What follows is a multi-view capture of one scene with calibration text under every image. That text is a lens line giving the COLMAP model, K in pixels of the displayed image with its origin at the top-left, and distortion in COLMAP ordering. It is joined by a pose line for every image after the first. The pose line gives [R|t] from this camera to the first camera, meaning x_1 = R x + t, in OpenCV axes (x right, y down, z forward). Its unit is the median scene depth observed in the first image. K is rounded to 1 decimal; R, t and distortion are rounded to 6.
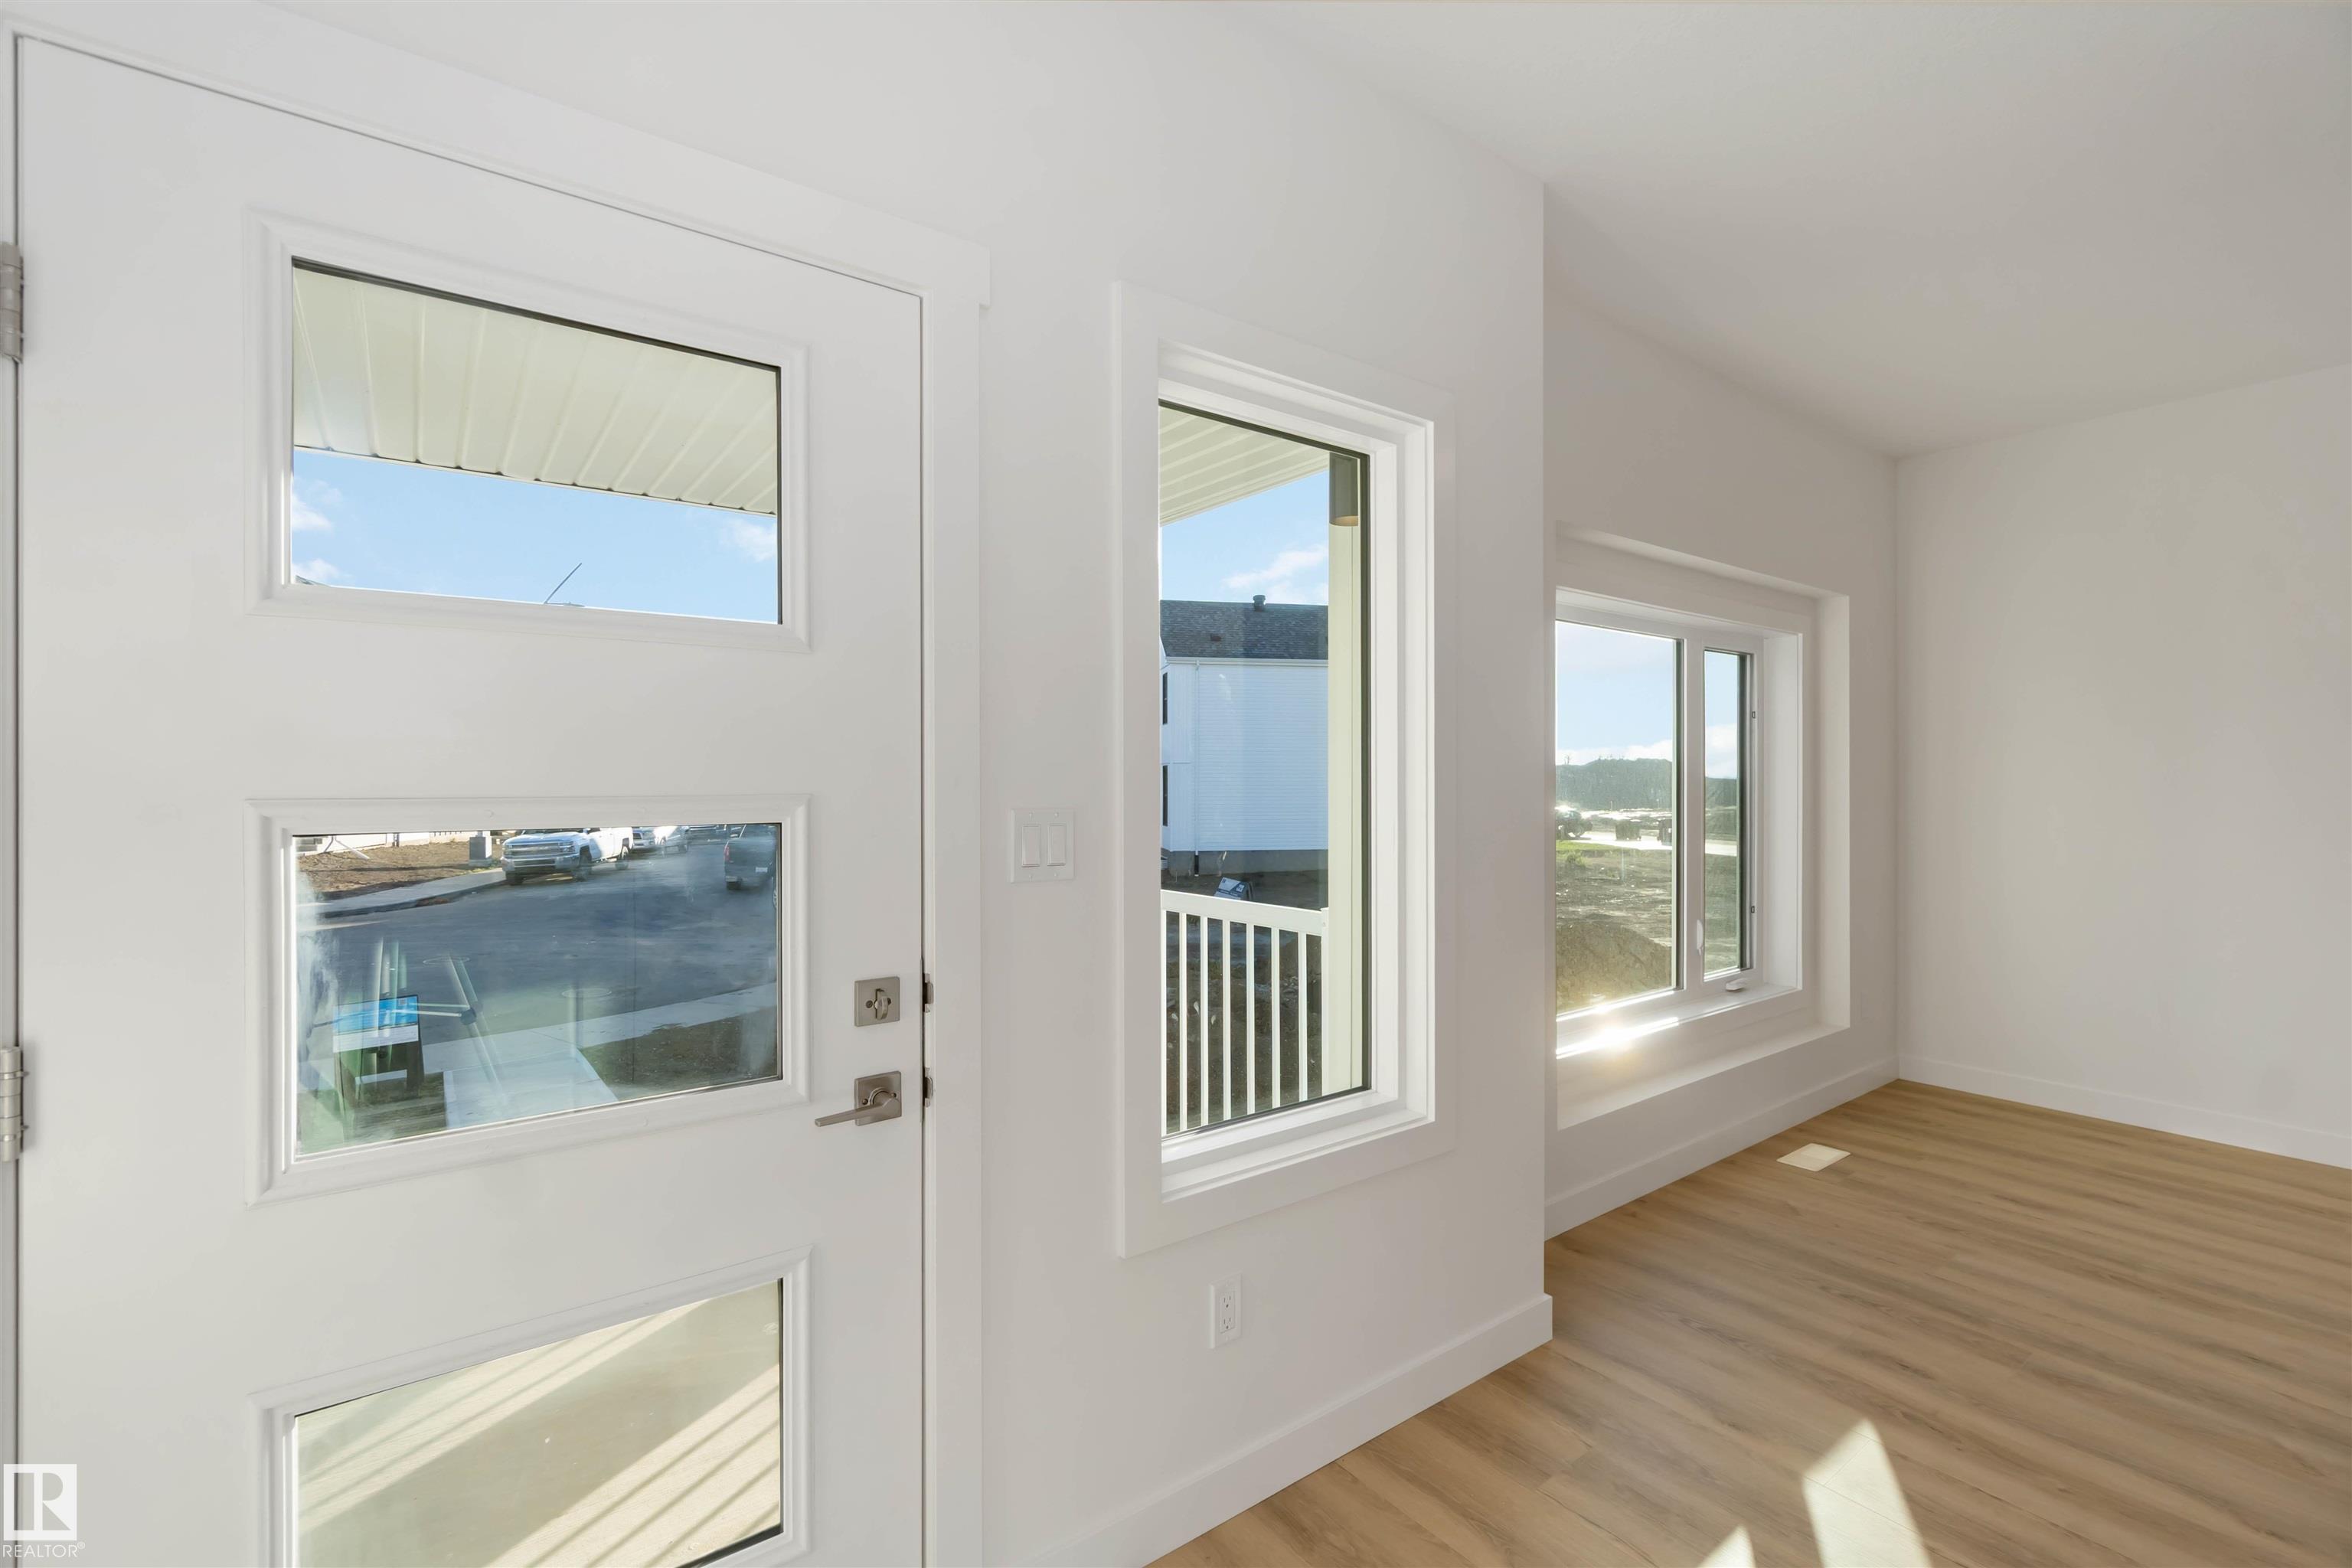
lens RADIAL K [[1016.9, 0, 1176.0], [0, 1016.9, 784.0], [0, 0, 1]] dist [0.000776, 0.000088]
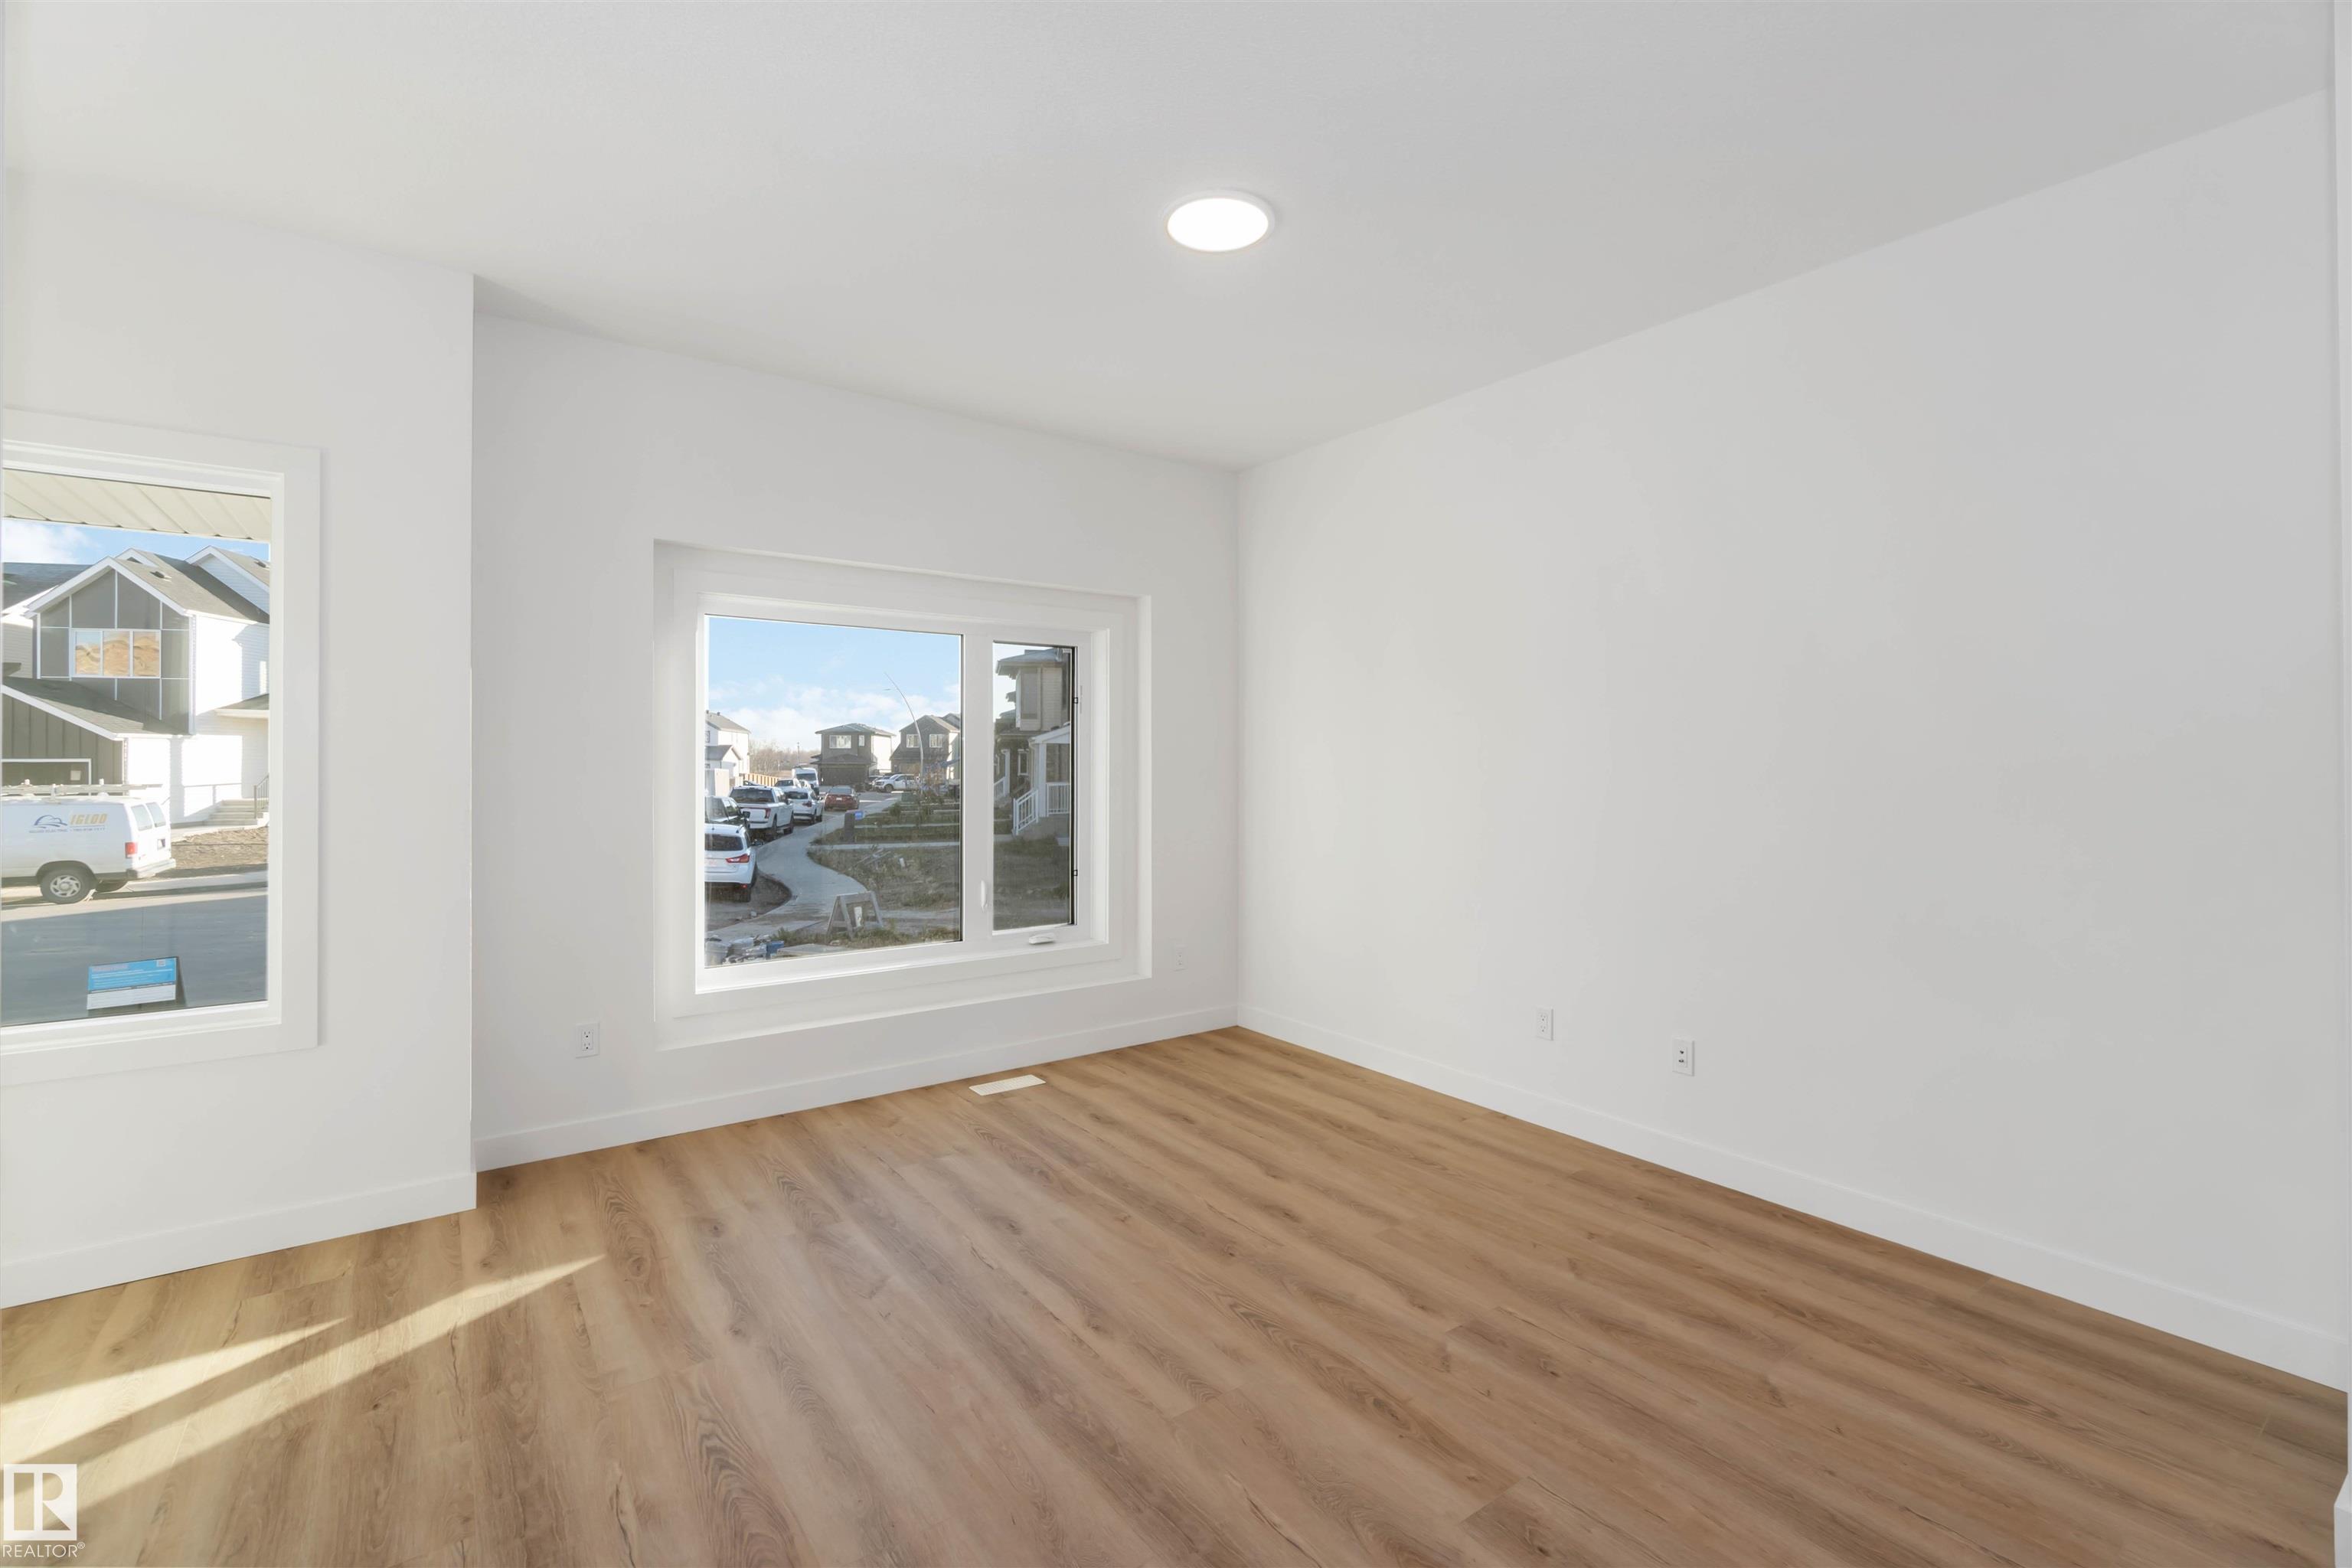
lens RADIAL K [[1029.0, 0, 1180.1], [0, 1029.0, 762.2], [0, 0, 1]] dist [-0.002162, -0.000135]
pose [[0.999961, 0.002342, -0.008541, 1.090335], [-0.002335, 0.999997, 0.000843, 0.000034], [0.008543, -0.000823, 0.999963, -0.210717]]
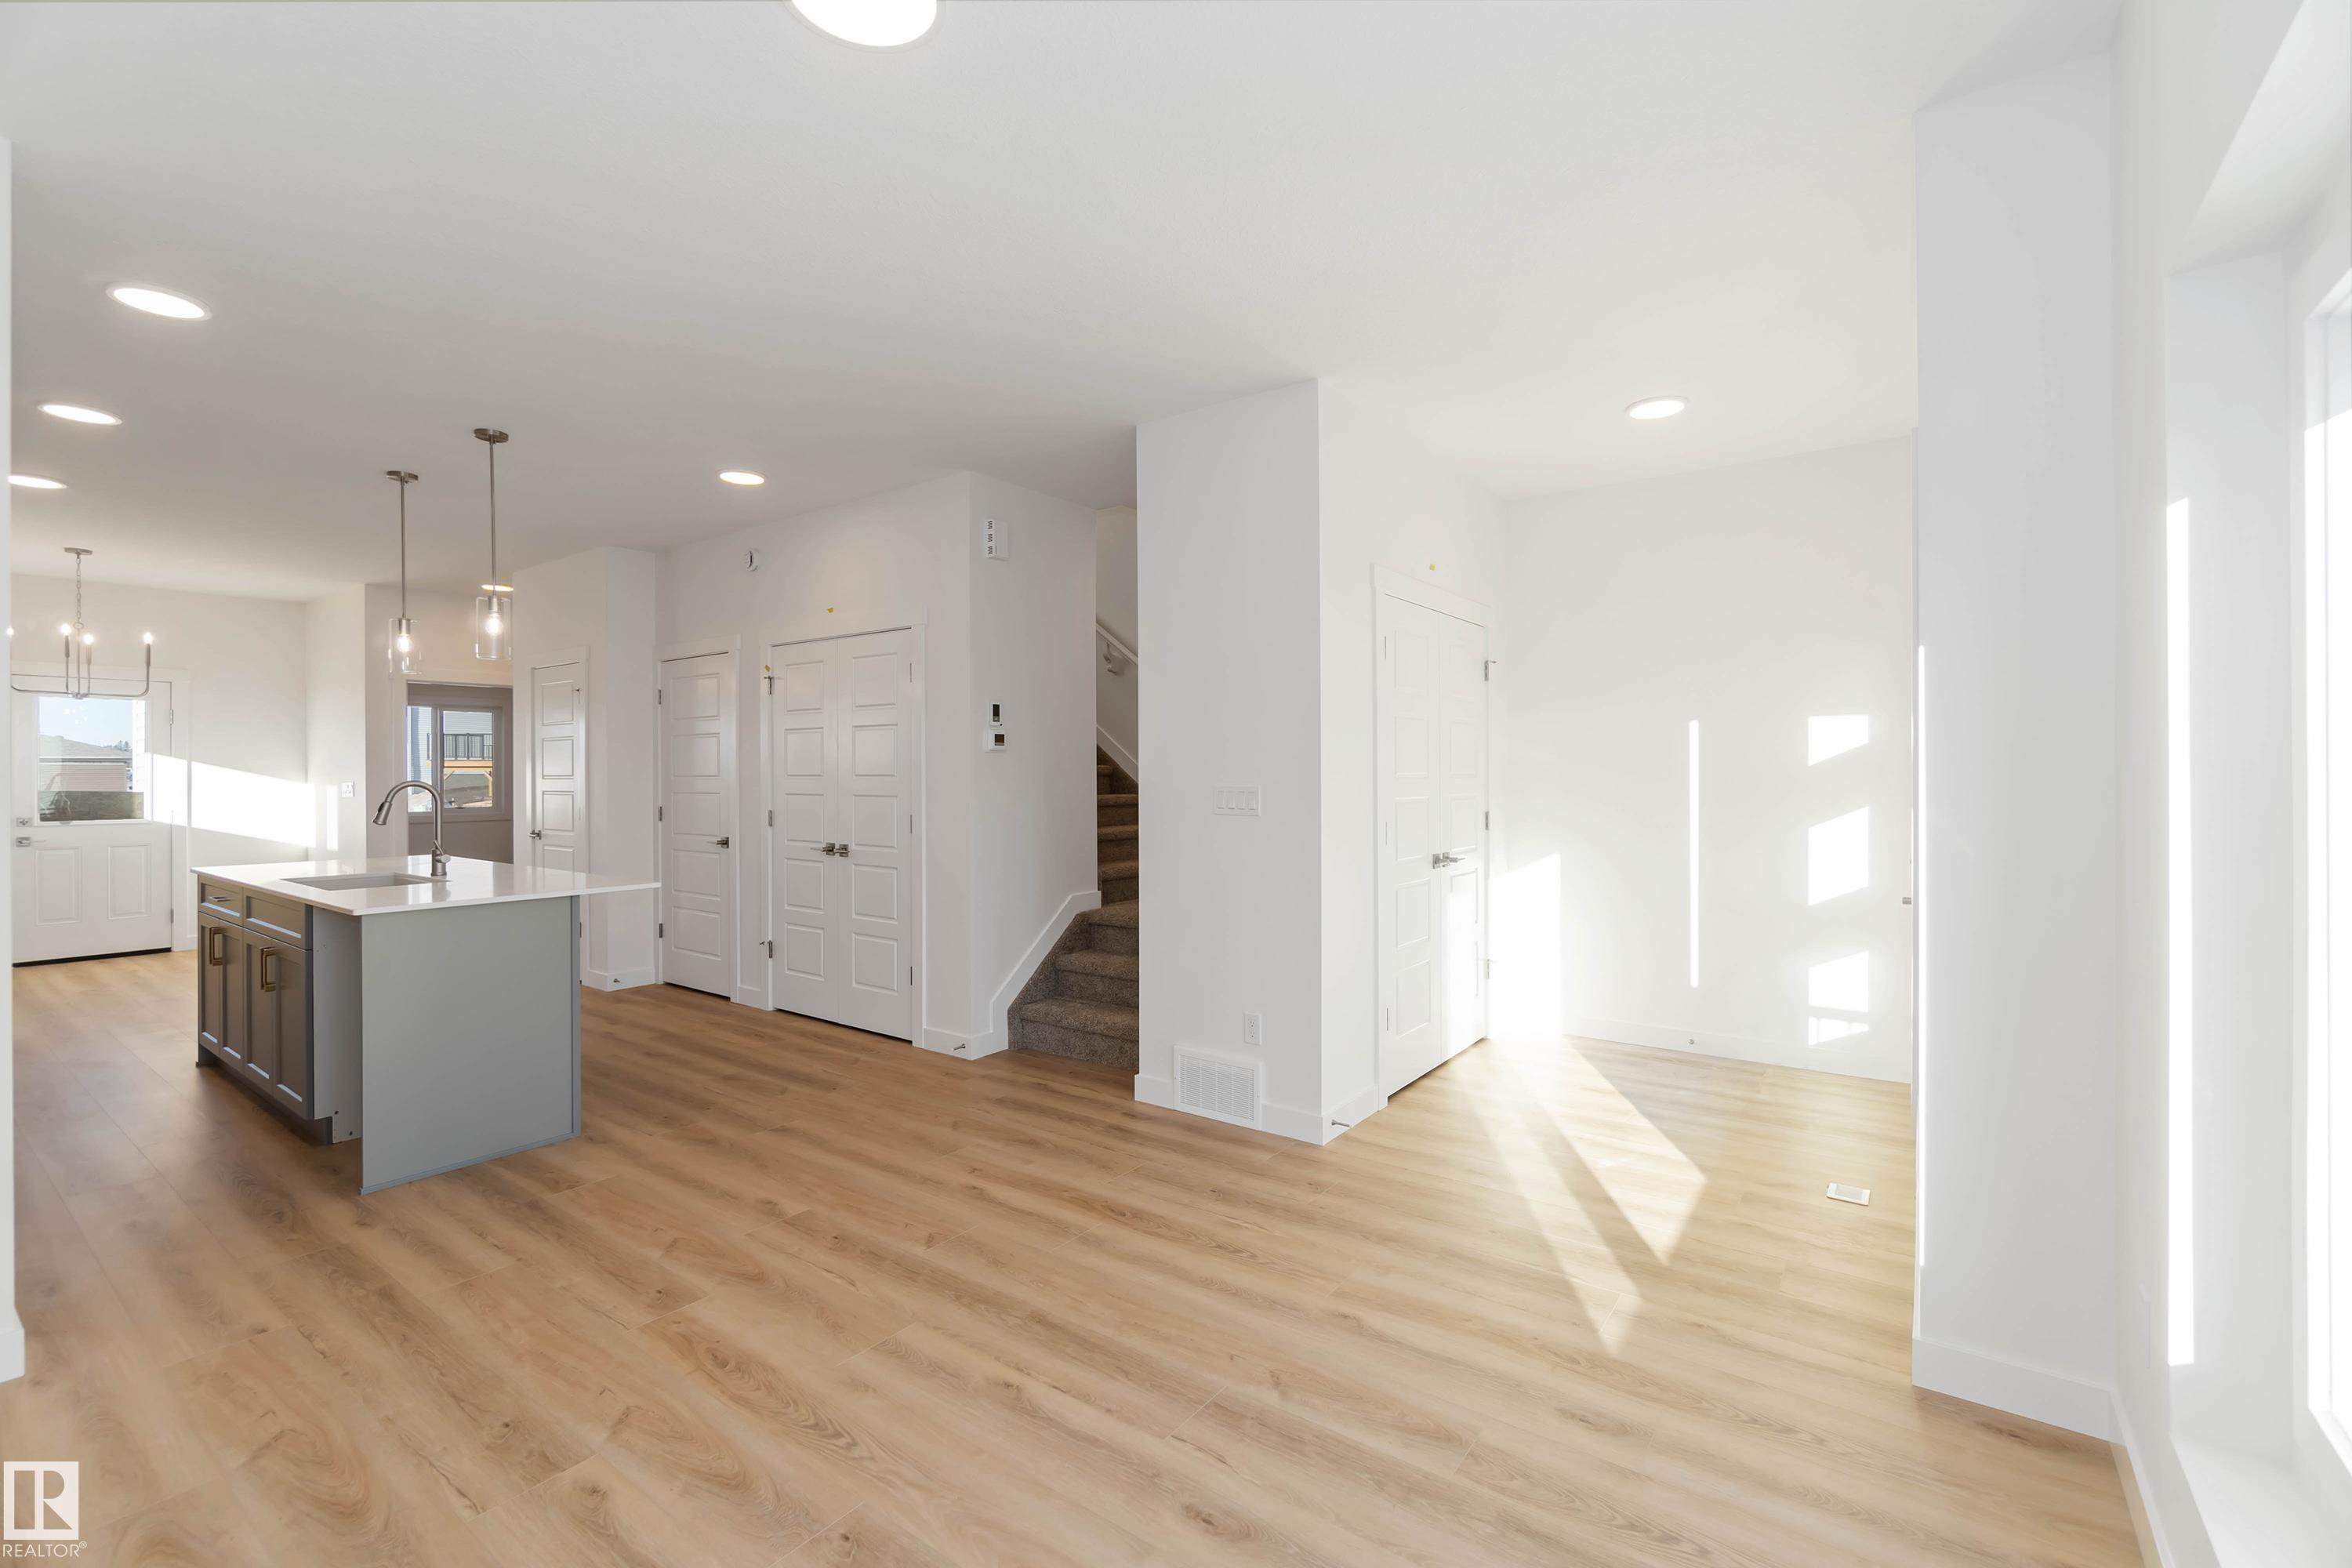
lens RADIAL K [[1007.6, 0, 1168.9], [0, 1007.6, 762.2], [0, 0, 1]] dist [-0.005595, -0.000578]
pose [[-0.958255, -0.000086, -0.285915, 1.119187], [0.003315, 0.999929, -0.011410, -0.003943], [0.285896, -0.011882, -0.958187, 1.483885]]
